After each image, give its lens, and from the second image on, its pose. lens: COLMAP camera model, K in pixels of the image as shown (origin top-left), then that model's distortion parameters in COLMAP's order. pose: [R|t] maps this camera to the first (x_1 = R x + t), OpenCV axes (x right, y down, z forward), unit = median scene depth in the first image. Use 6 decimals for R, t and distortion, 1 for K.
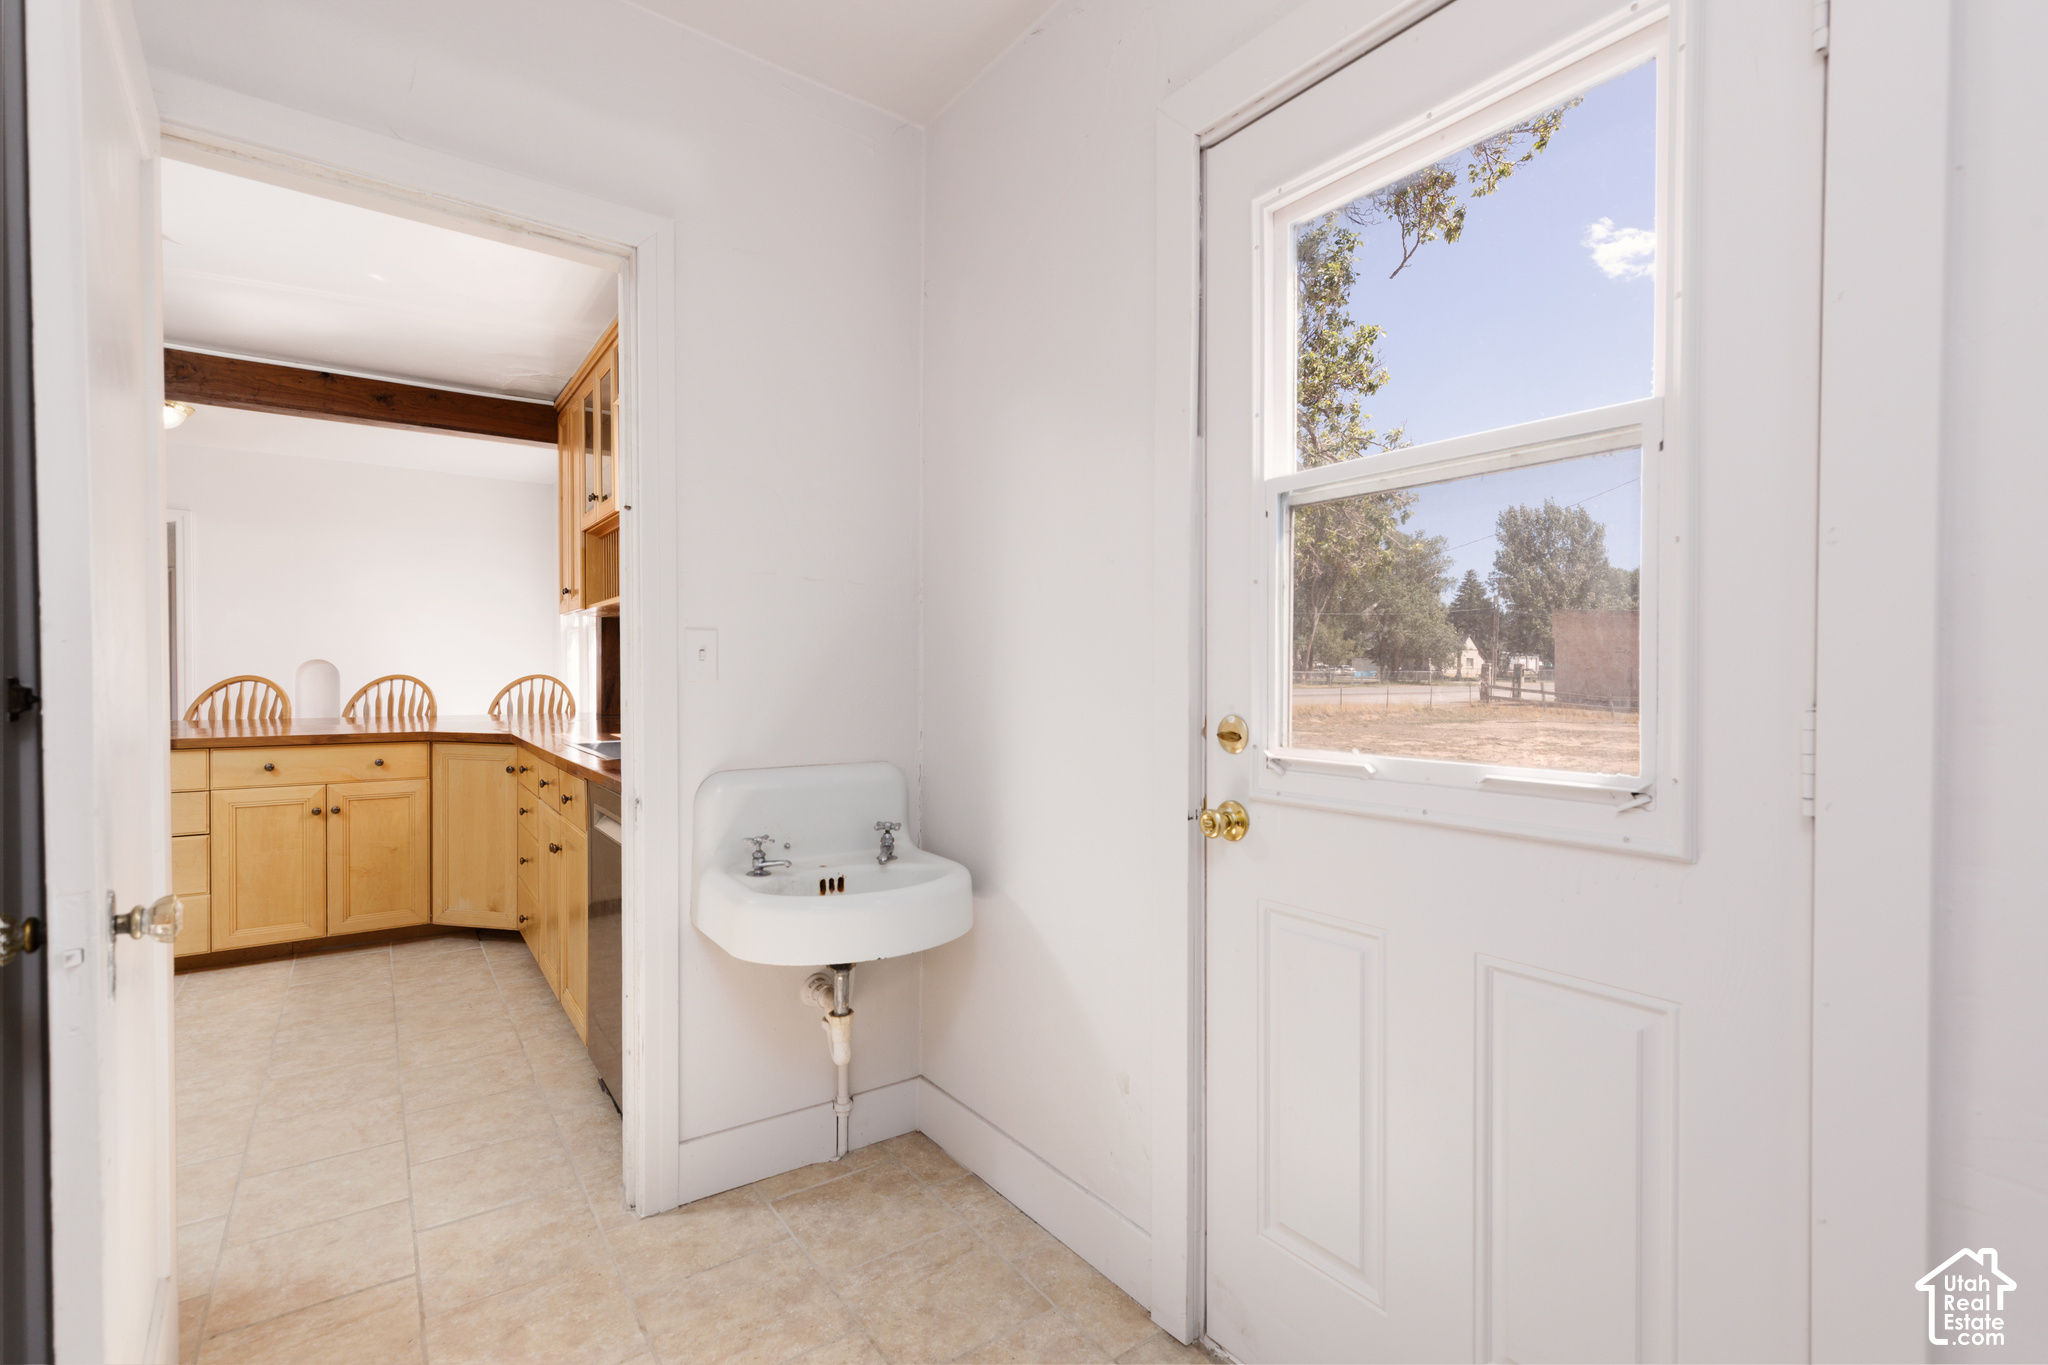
lens RADIAL K [[954.0, 0, 1012.2], [0, 954.0, 679.5], [0, 0, 1]] dist [0.000234, 0.000050]
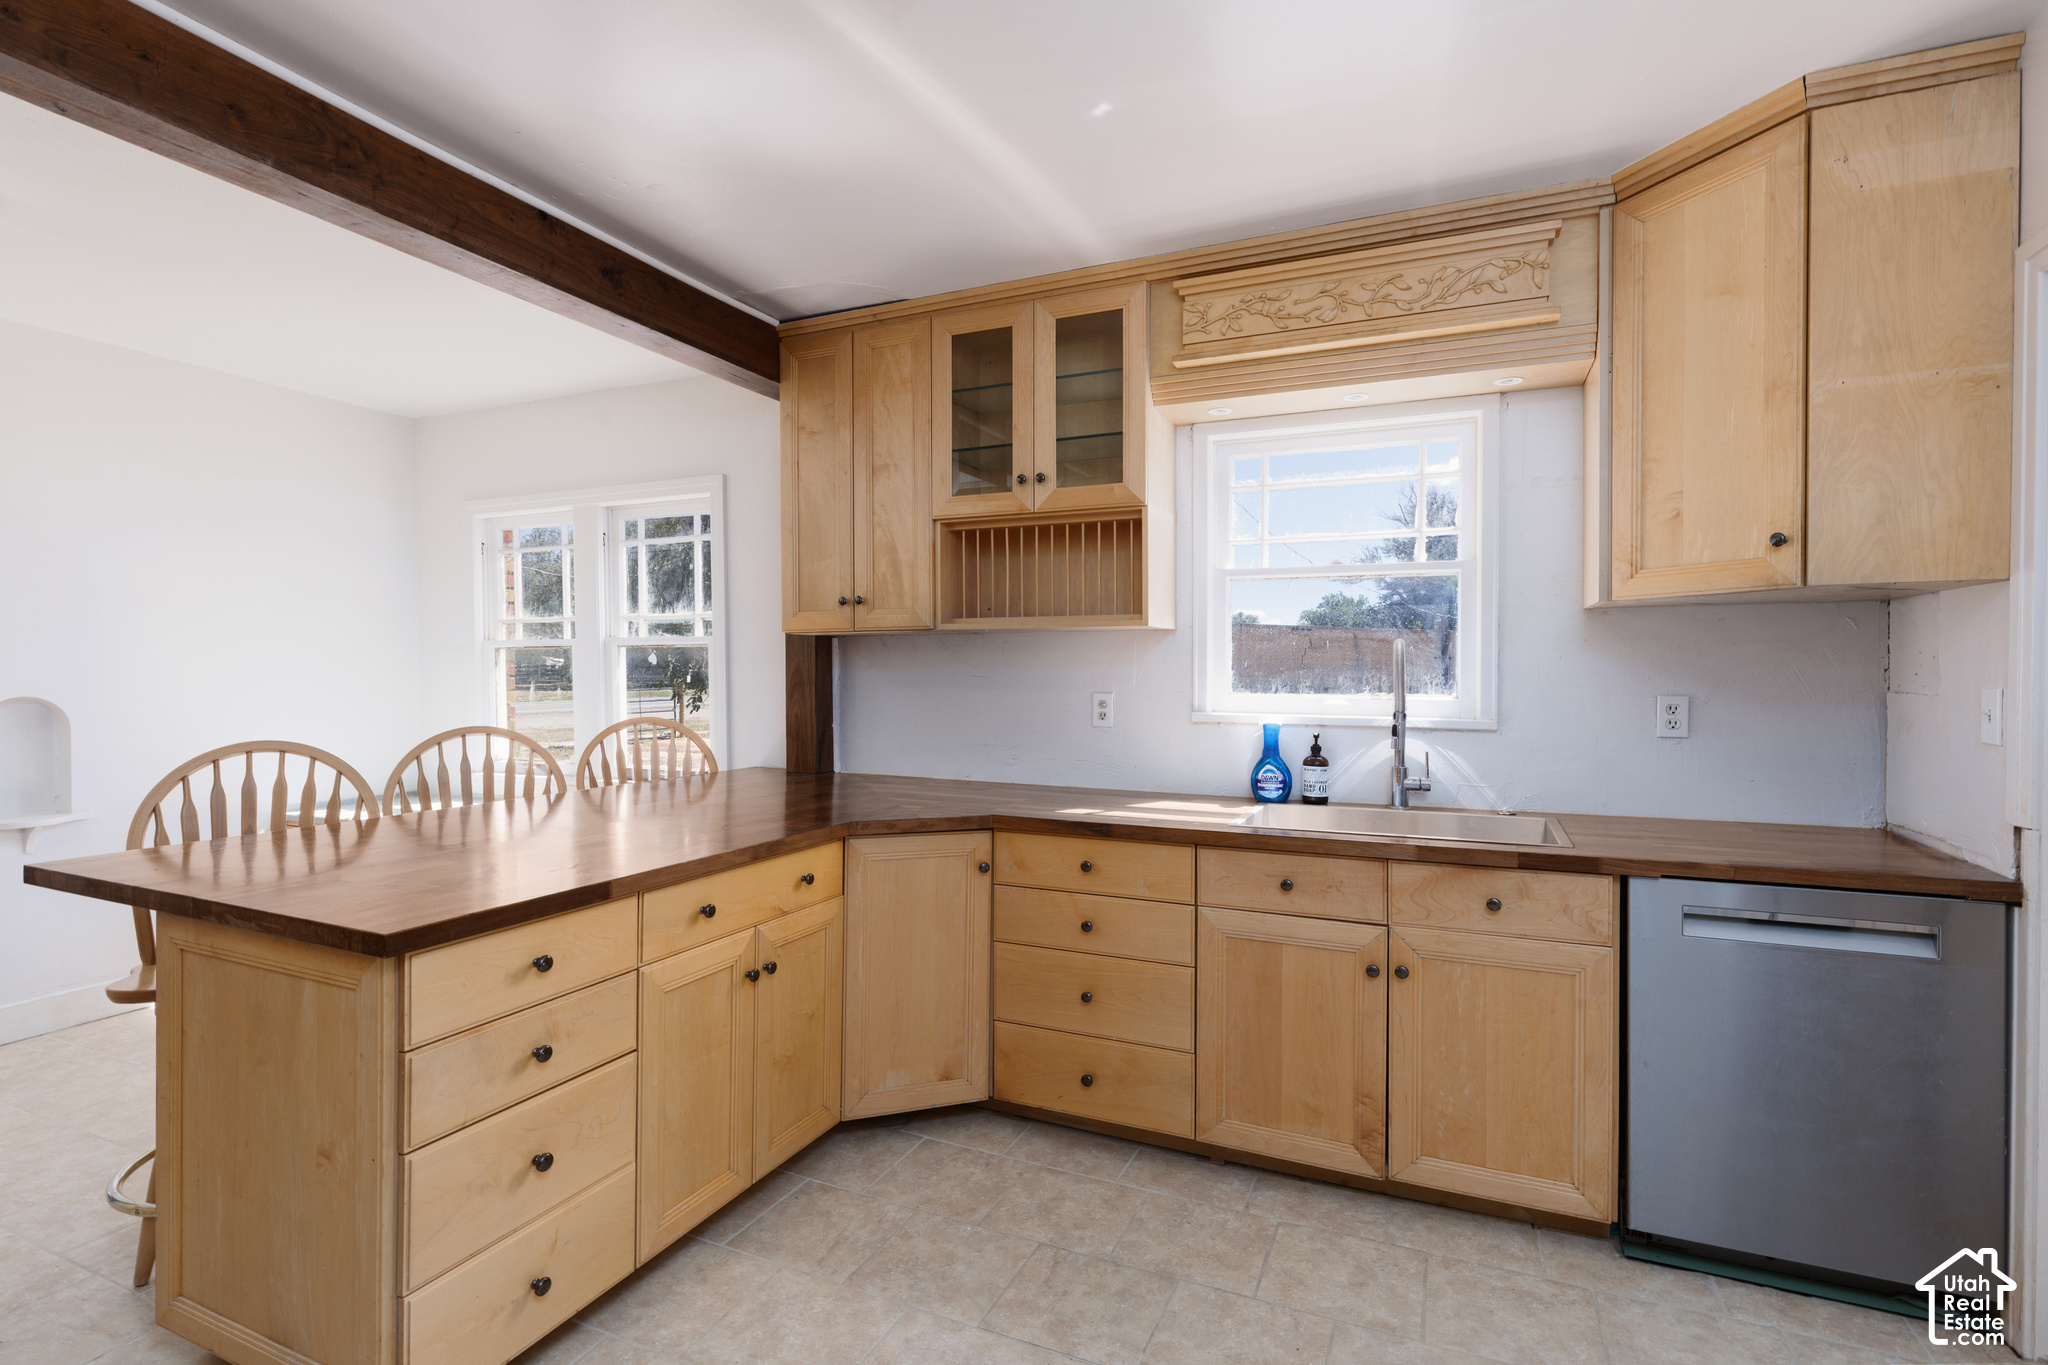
lens RADIAL K [[1001.6, 0, 926.3], [0, 1001.6, 676.0], [0, 0, 1]] dist [0.009211, -0.000906]
pose [[0.860774, -0.012777, 0.508827, -0.923539], [0.014355, 0.999897, 0.000823, -0.043184], [-0.508785, 0.006596, 0.860868, 0.402590]]
